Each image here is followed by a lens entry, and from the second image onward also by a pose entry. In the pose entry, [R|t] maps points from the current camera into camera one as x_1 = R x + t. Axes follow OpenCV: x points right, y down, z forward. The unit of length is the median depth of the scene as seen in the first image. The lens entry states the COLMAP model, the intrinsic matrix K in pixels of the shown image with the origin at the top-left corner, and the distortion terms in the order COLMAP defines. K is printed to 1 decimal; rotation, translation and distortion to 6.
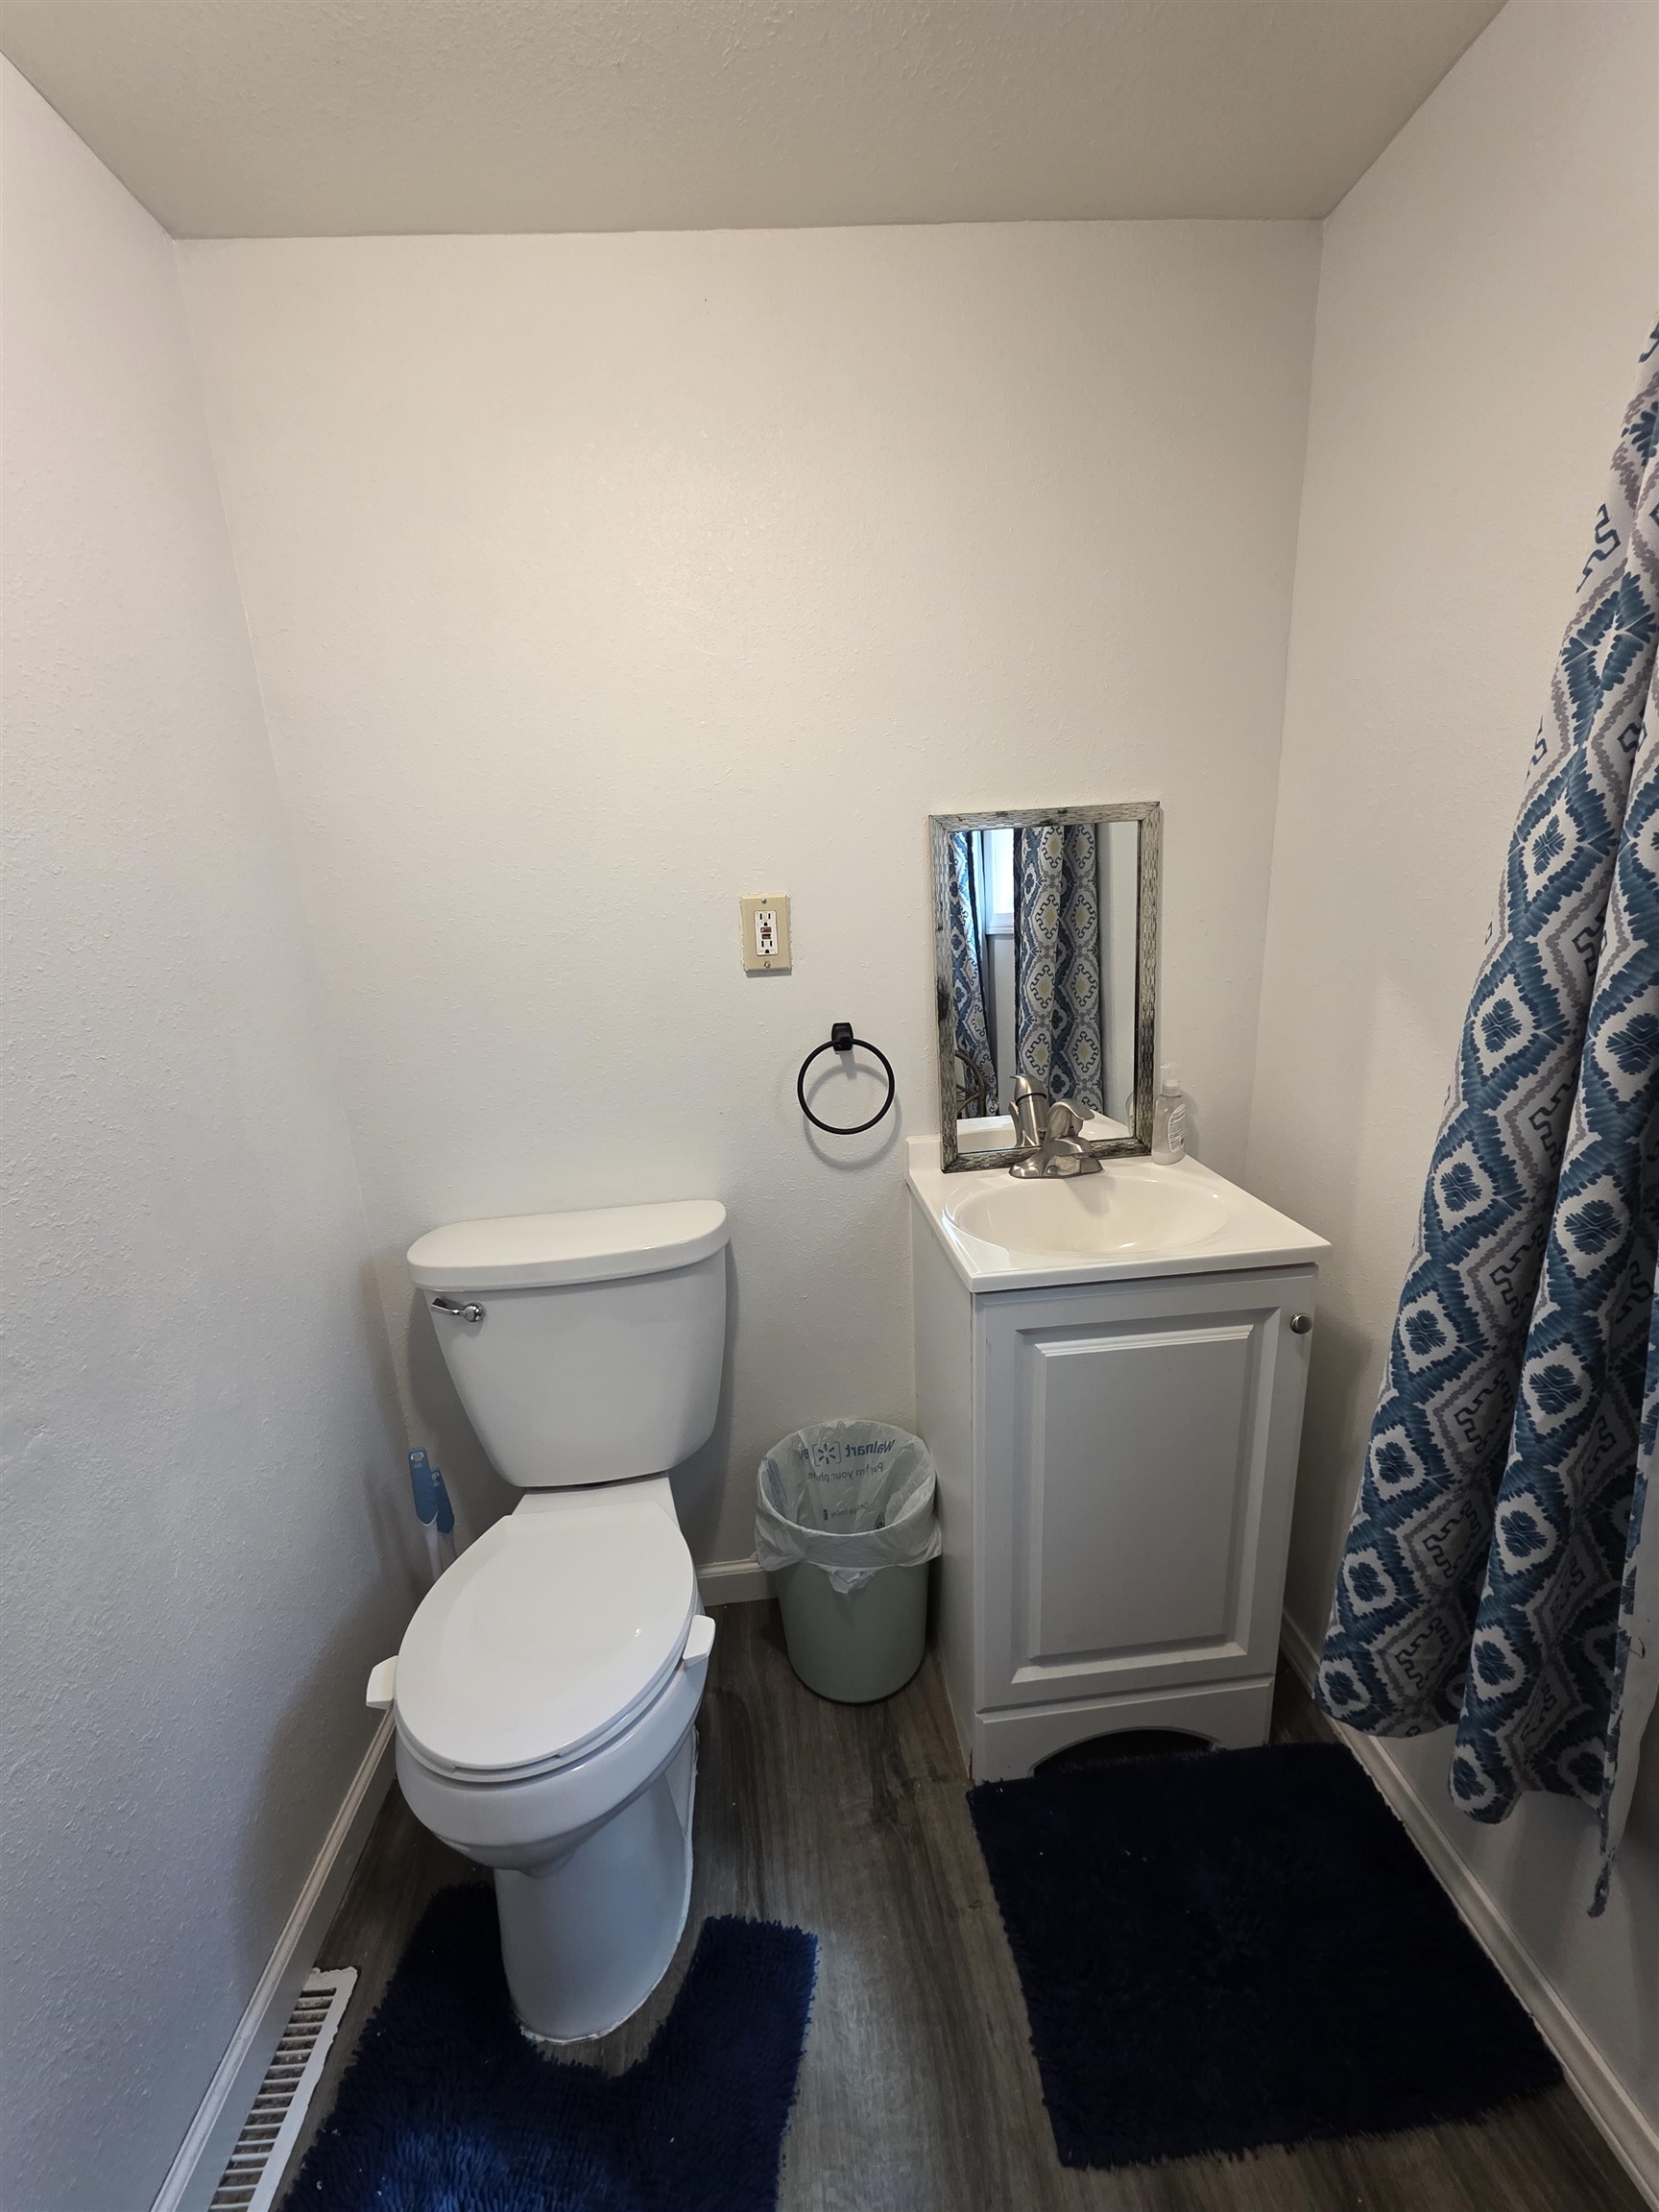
lens RADIAL K [[887.6, 0, 829.0], [0, 887.6, 1110.9], [0, 0, 1]] dist [0.002586, -0.000531]
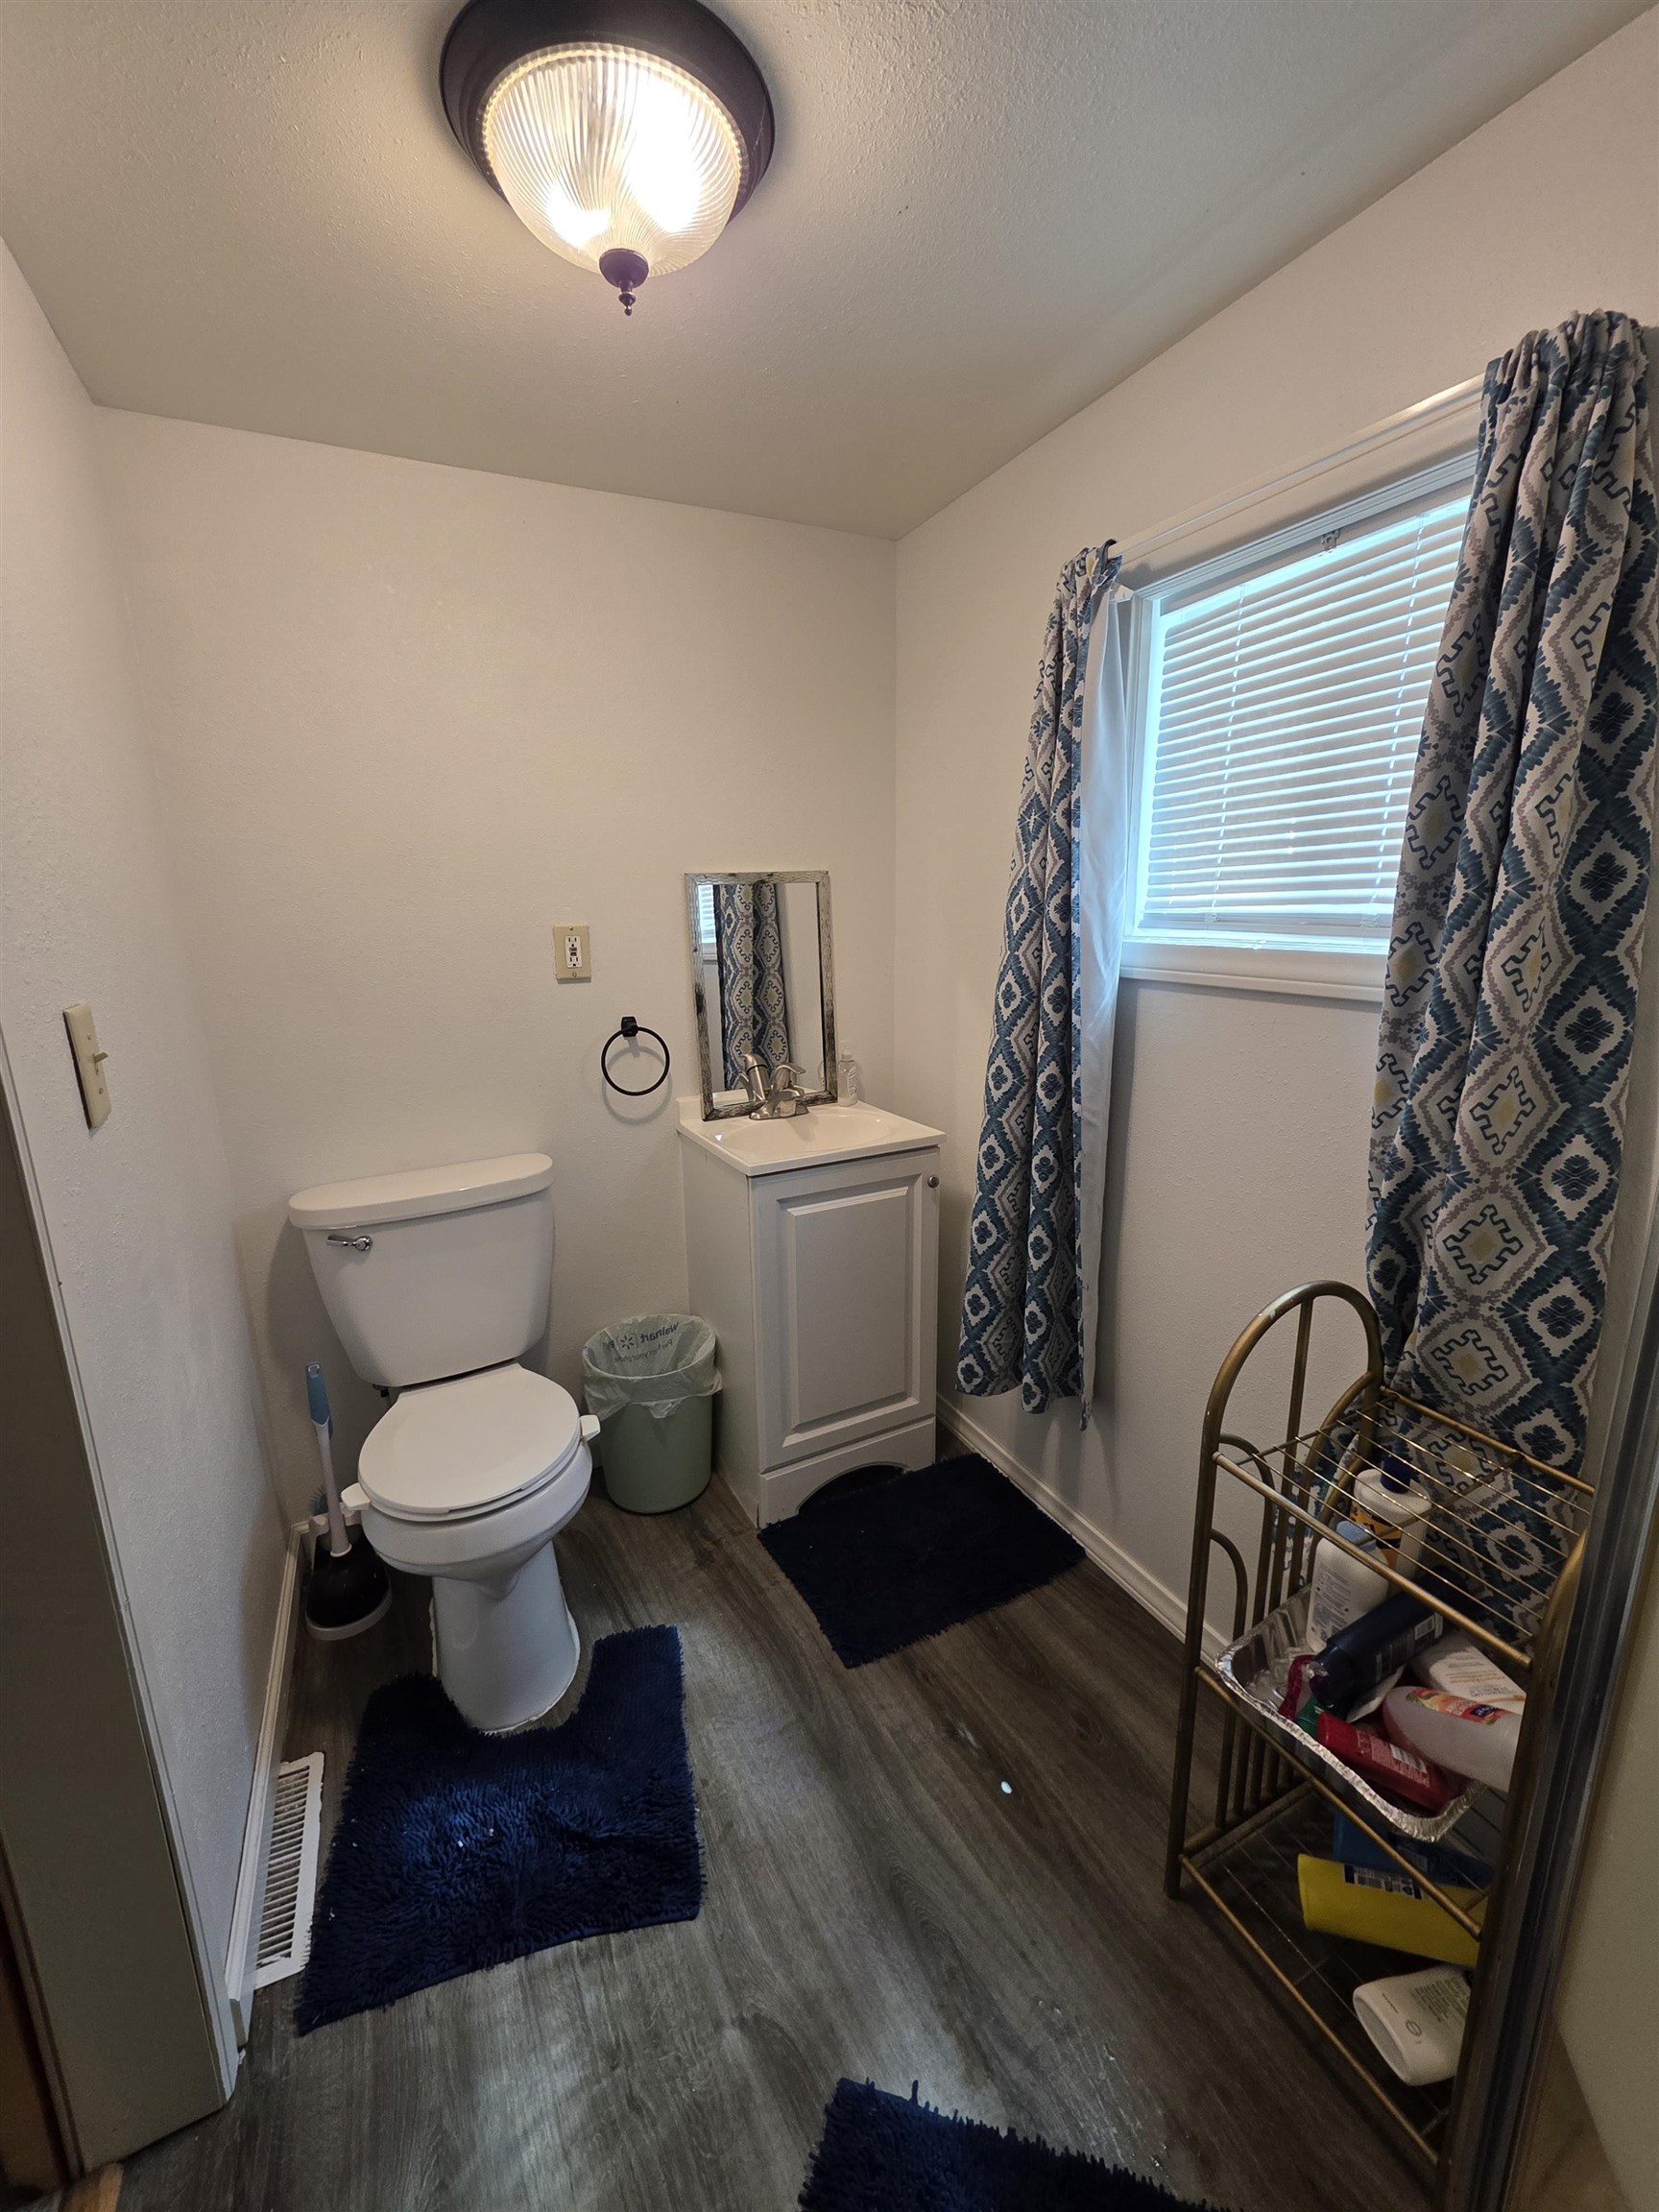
lens RADIAL K [[887.6, 0, 829.2], [0, 887.6, 1104.5], [0, 0, 1]] dist [0.002586, -0.000531]
pose [[0.922010, -0.053796, 0.383409, -0.292136], [0.072047, 0.996842, -0.033392, 0.133131], [-0.380402, 0.058411, 0.922975, -0.493900]]
